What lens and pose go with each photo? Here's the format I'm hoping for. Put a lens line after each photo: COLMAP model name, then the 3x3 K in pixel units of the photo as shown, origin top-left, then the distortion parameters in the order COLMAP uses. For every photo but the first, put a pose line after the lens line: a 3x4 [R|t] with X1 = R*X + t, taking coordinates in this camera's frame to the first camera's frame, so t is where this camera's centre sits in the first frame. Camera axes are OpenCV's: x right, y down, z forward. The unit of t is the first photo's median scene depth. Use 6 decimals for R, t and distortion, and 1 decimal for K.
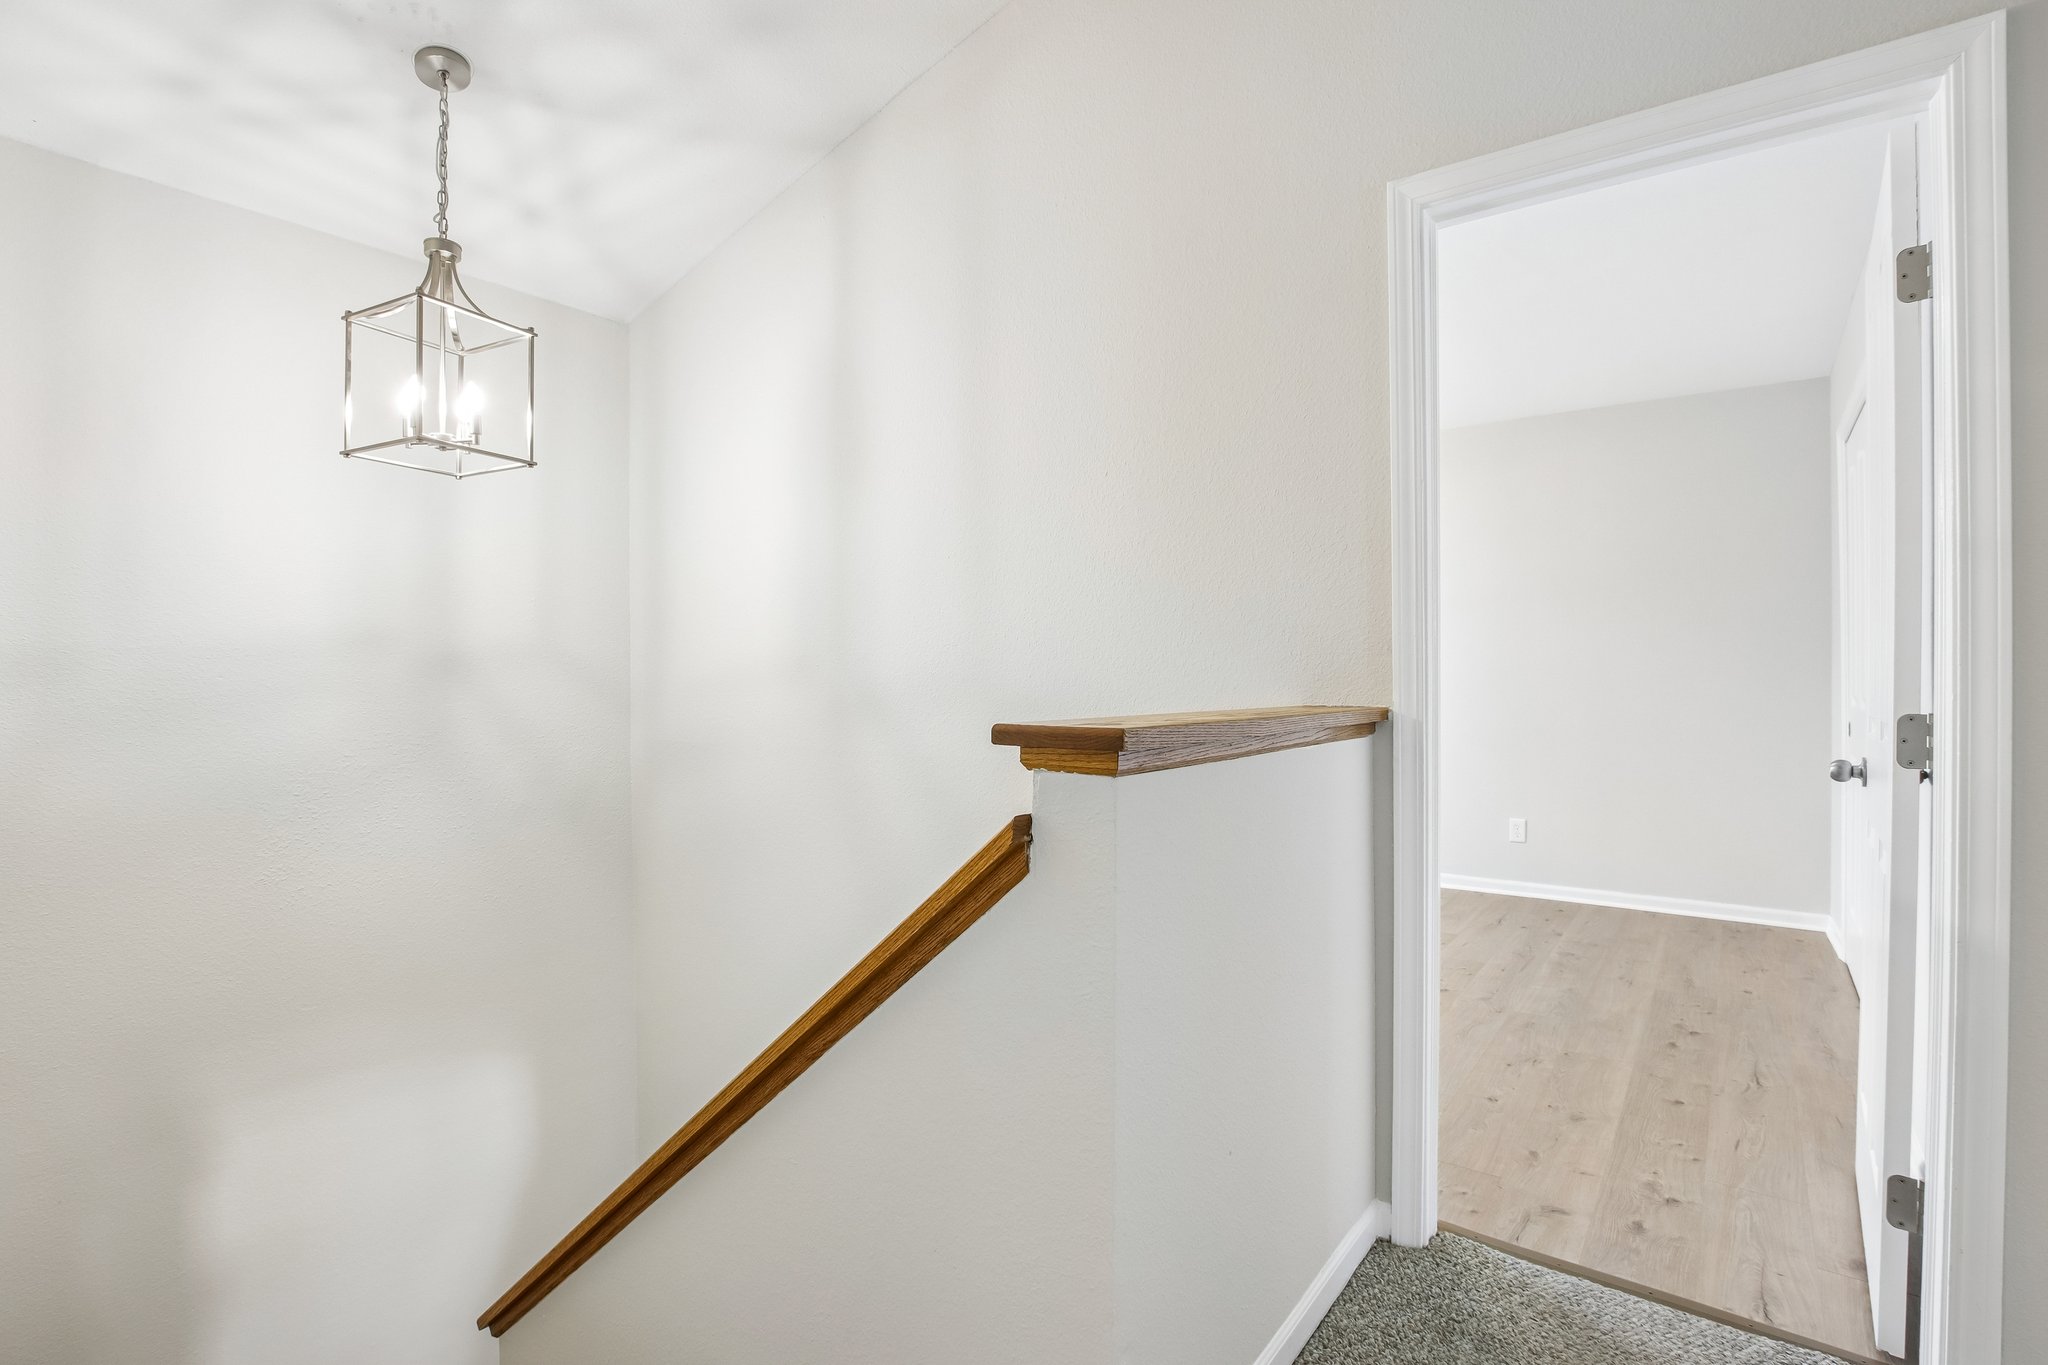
lens RADIAL K [[974.1, 0, 1024.0], [0, 974.1, 682.5], [0, 0, 1]] dist [-0.002200, -0.000337]
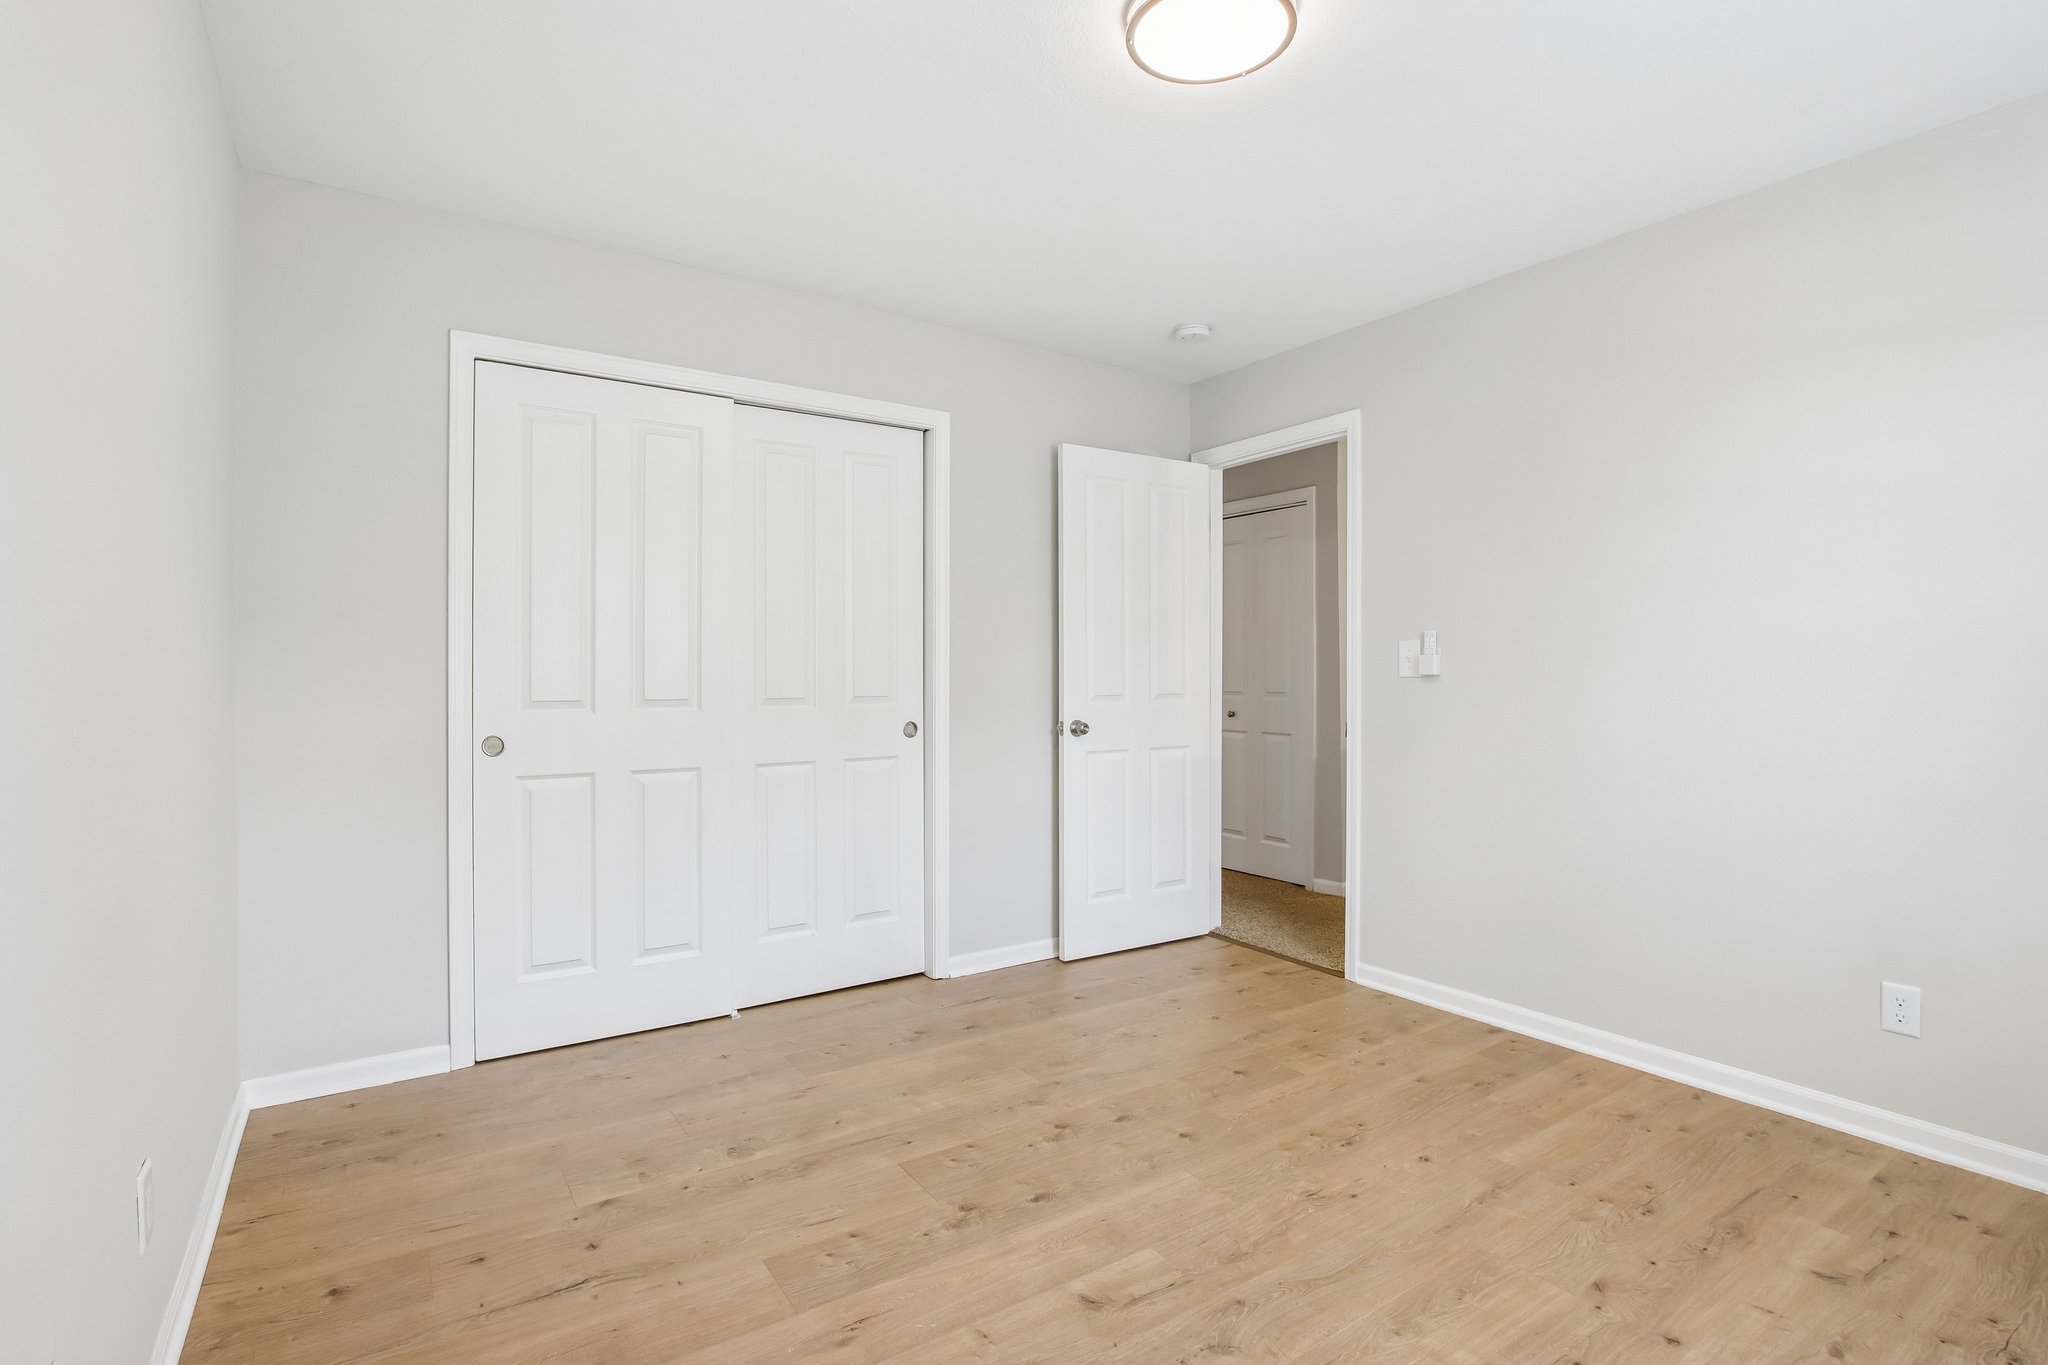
lens RADIAL K [[974.1, 0, 1024.0], [0, 974.1, 682.5], [0, 0, 1]] dist [-0.002200, -0.000337]
pose [[-0.947494, -0.005378, 0.319727, 0.211372], [-0.000922, 0.999900, 0.014086, -0.008803], [-0.319771, 0.013051, -0.947405, 1.484205]]
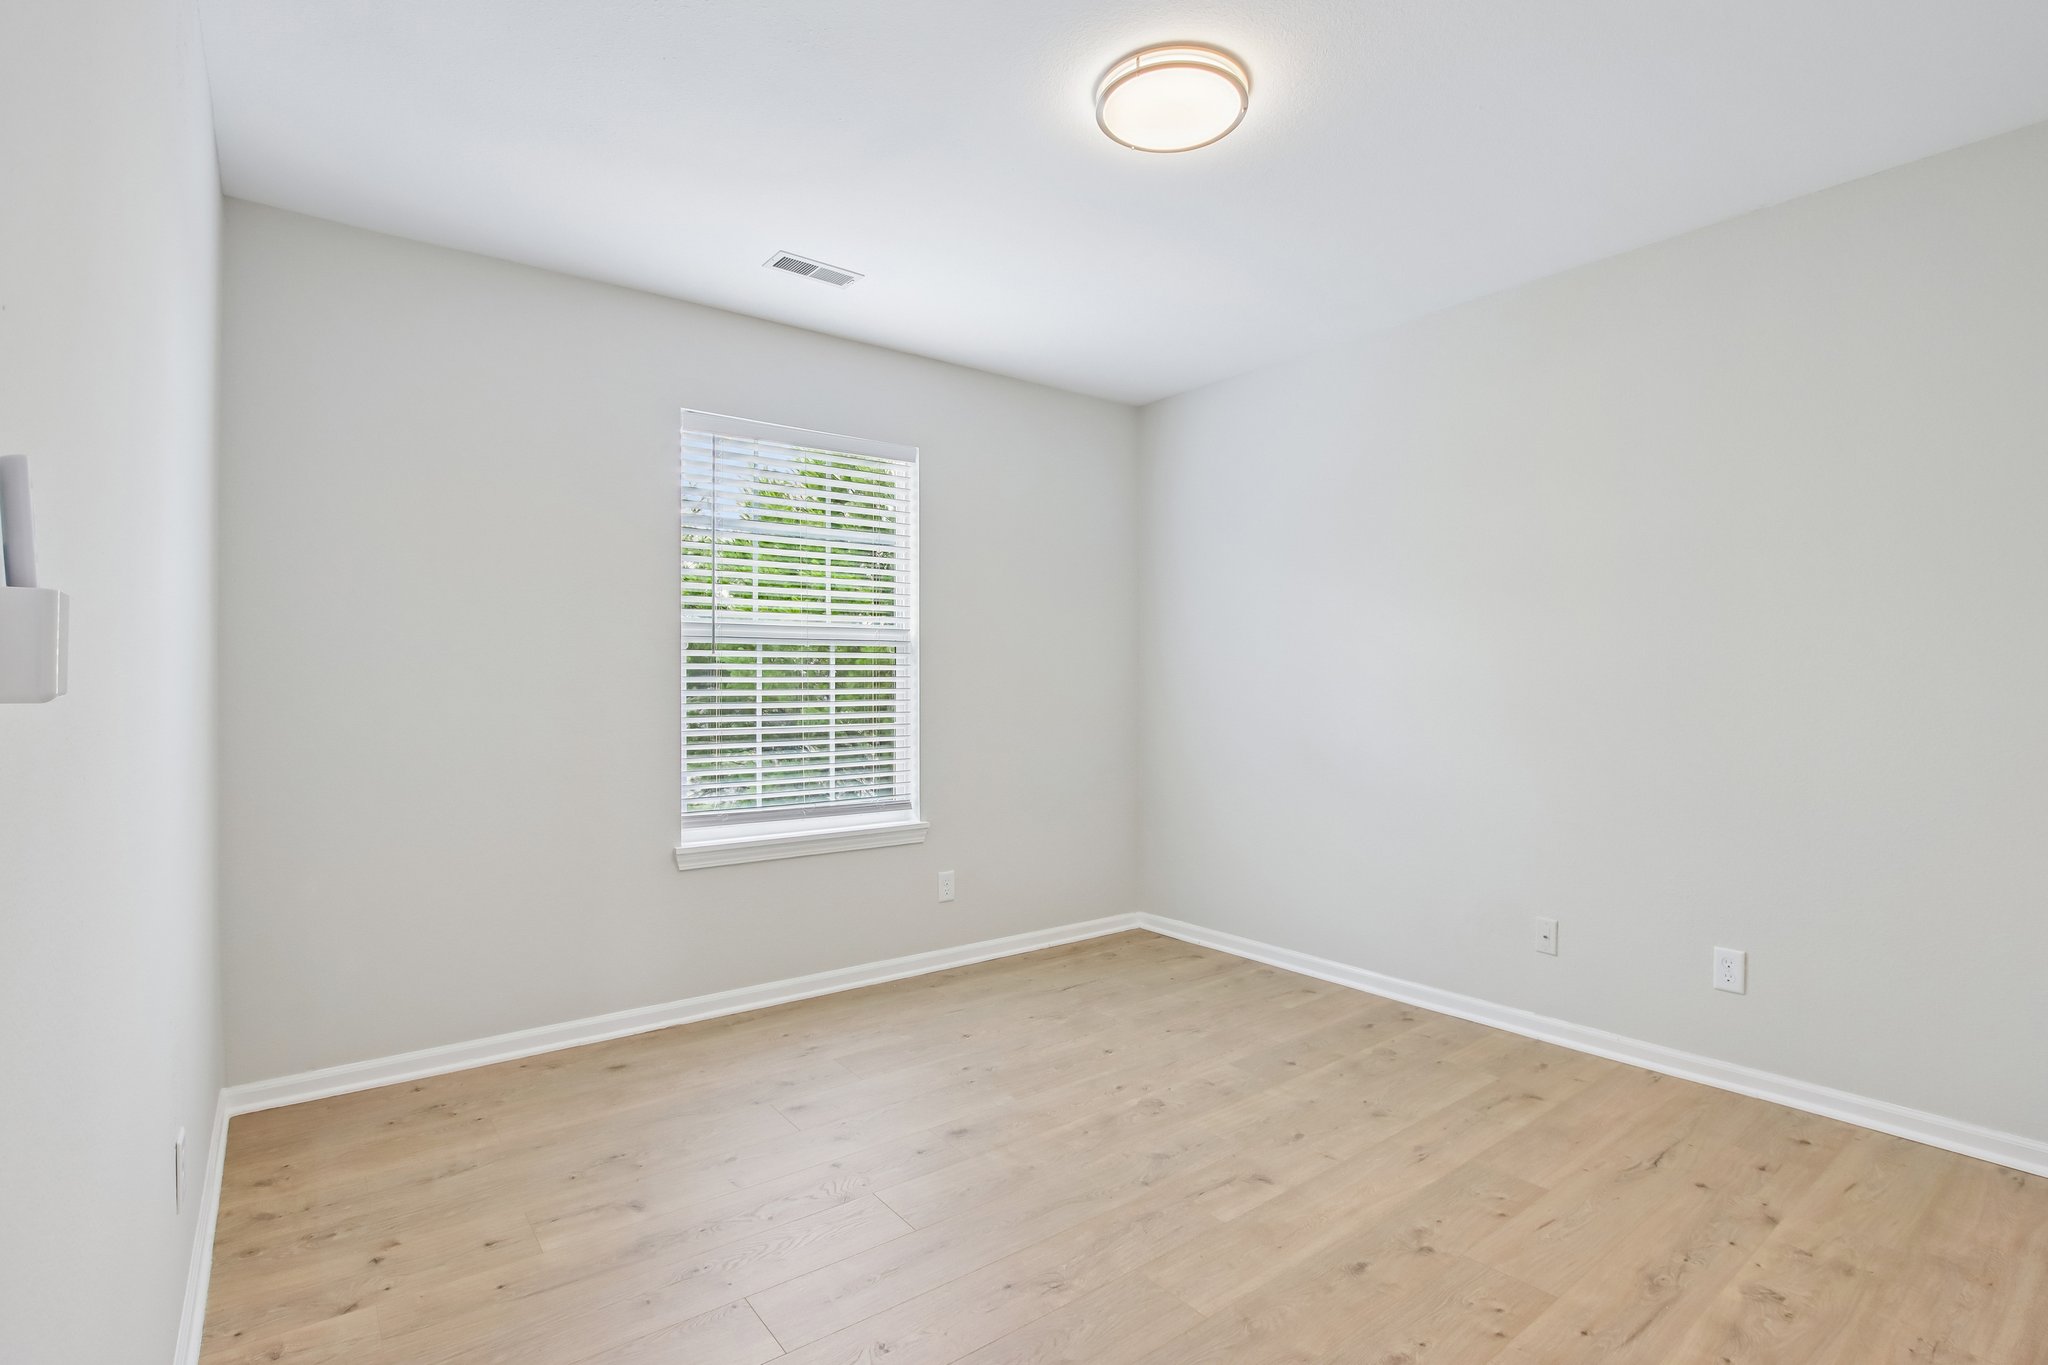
lens RADIAL K [[1001.7, 0, 1024.0], [0, 1001.7, 682.5], [0, 0, 1]] dist [-0.032345, 0.011013]
pose [[0.965630, 0.002240, -0.259912, 0.339145], [-0.003665, 0.999981, -0.004999, -0.004347], [0.259896, 0.005780, 0.965619, 0.461486]]
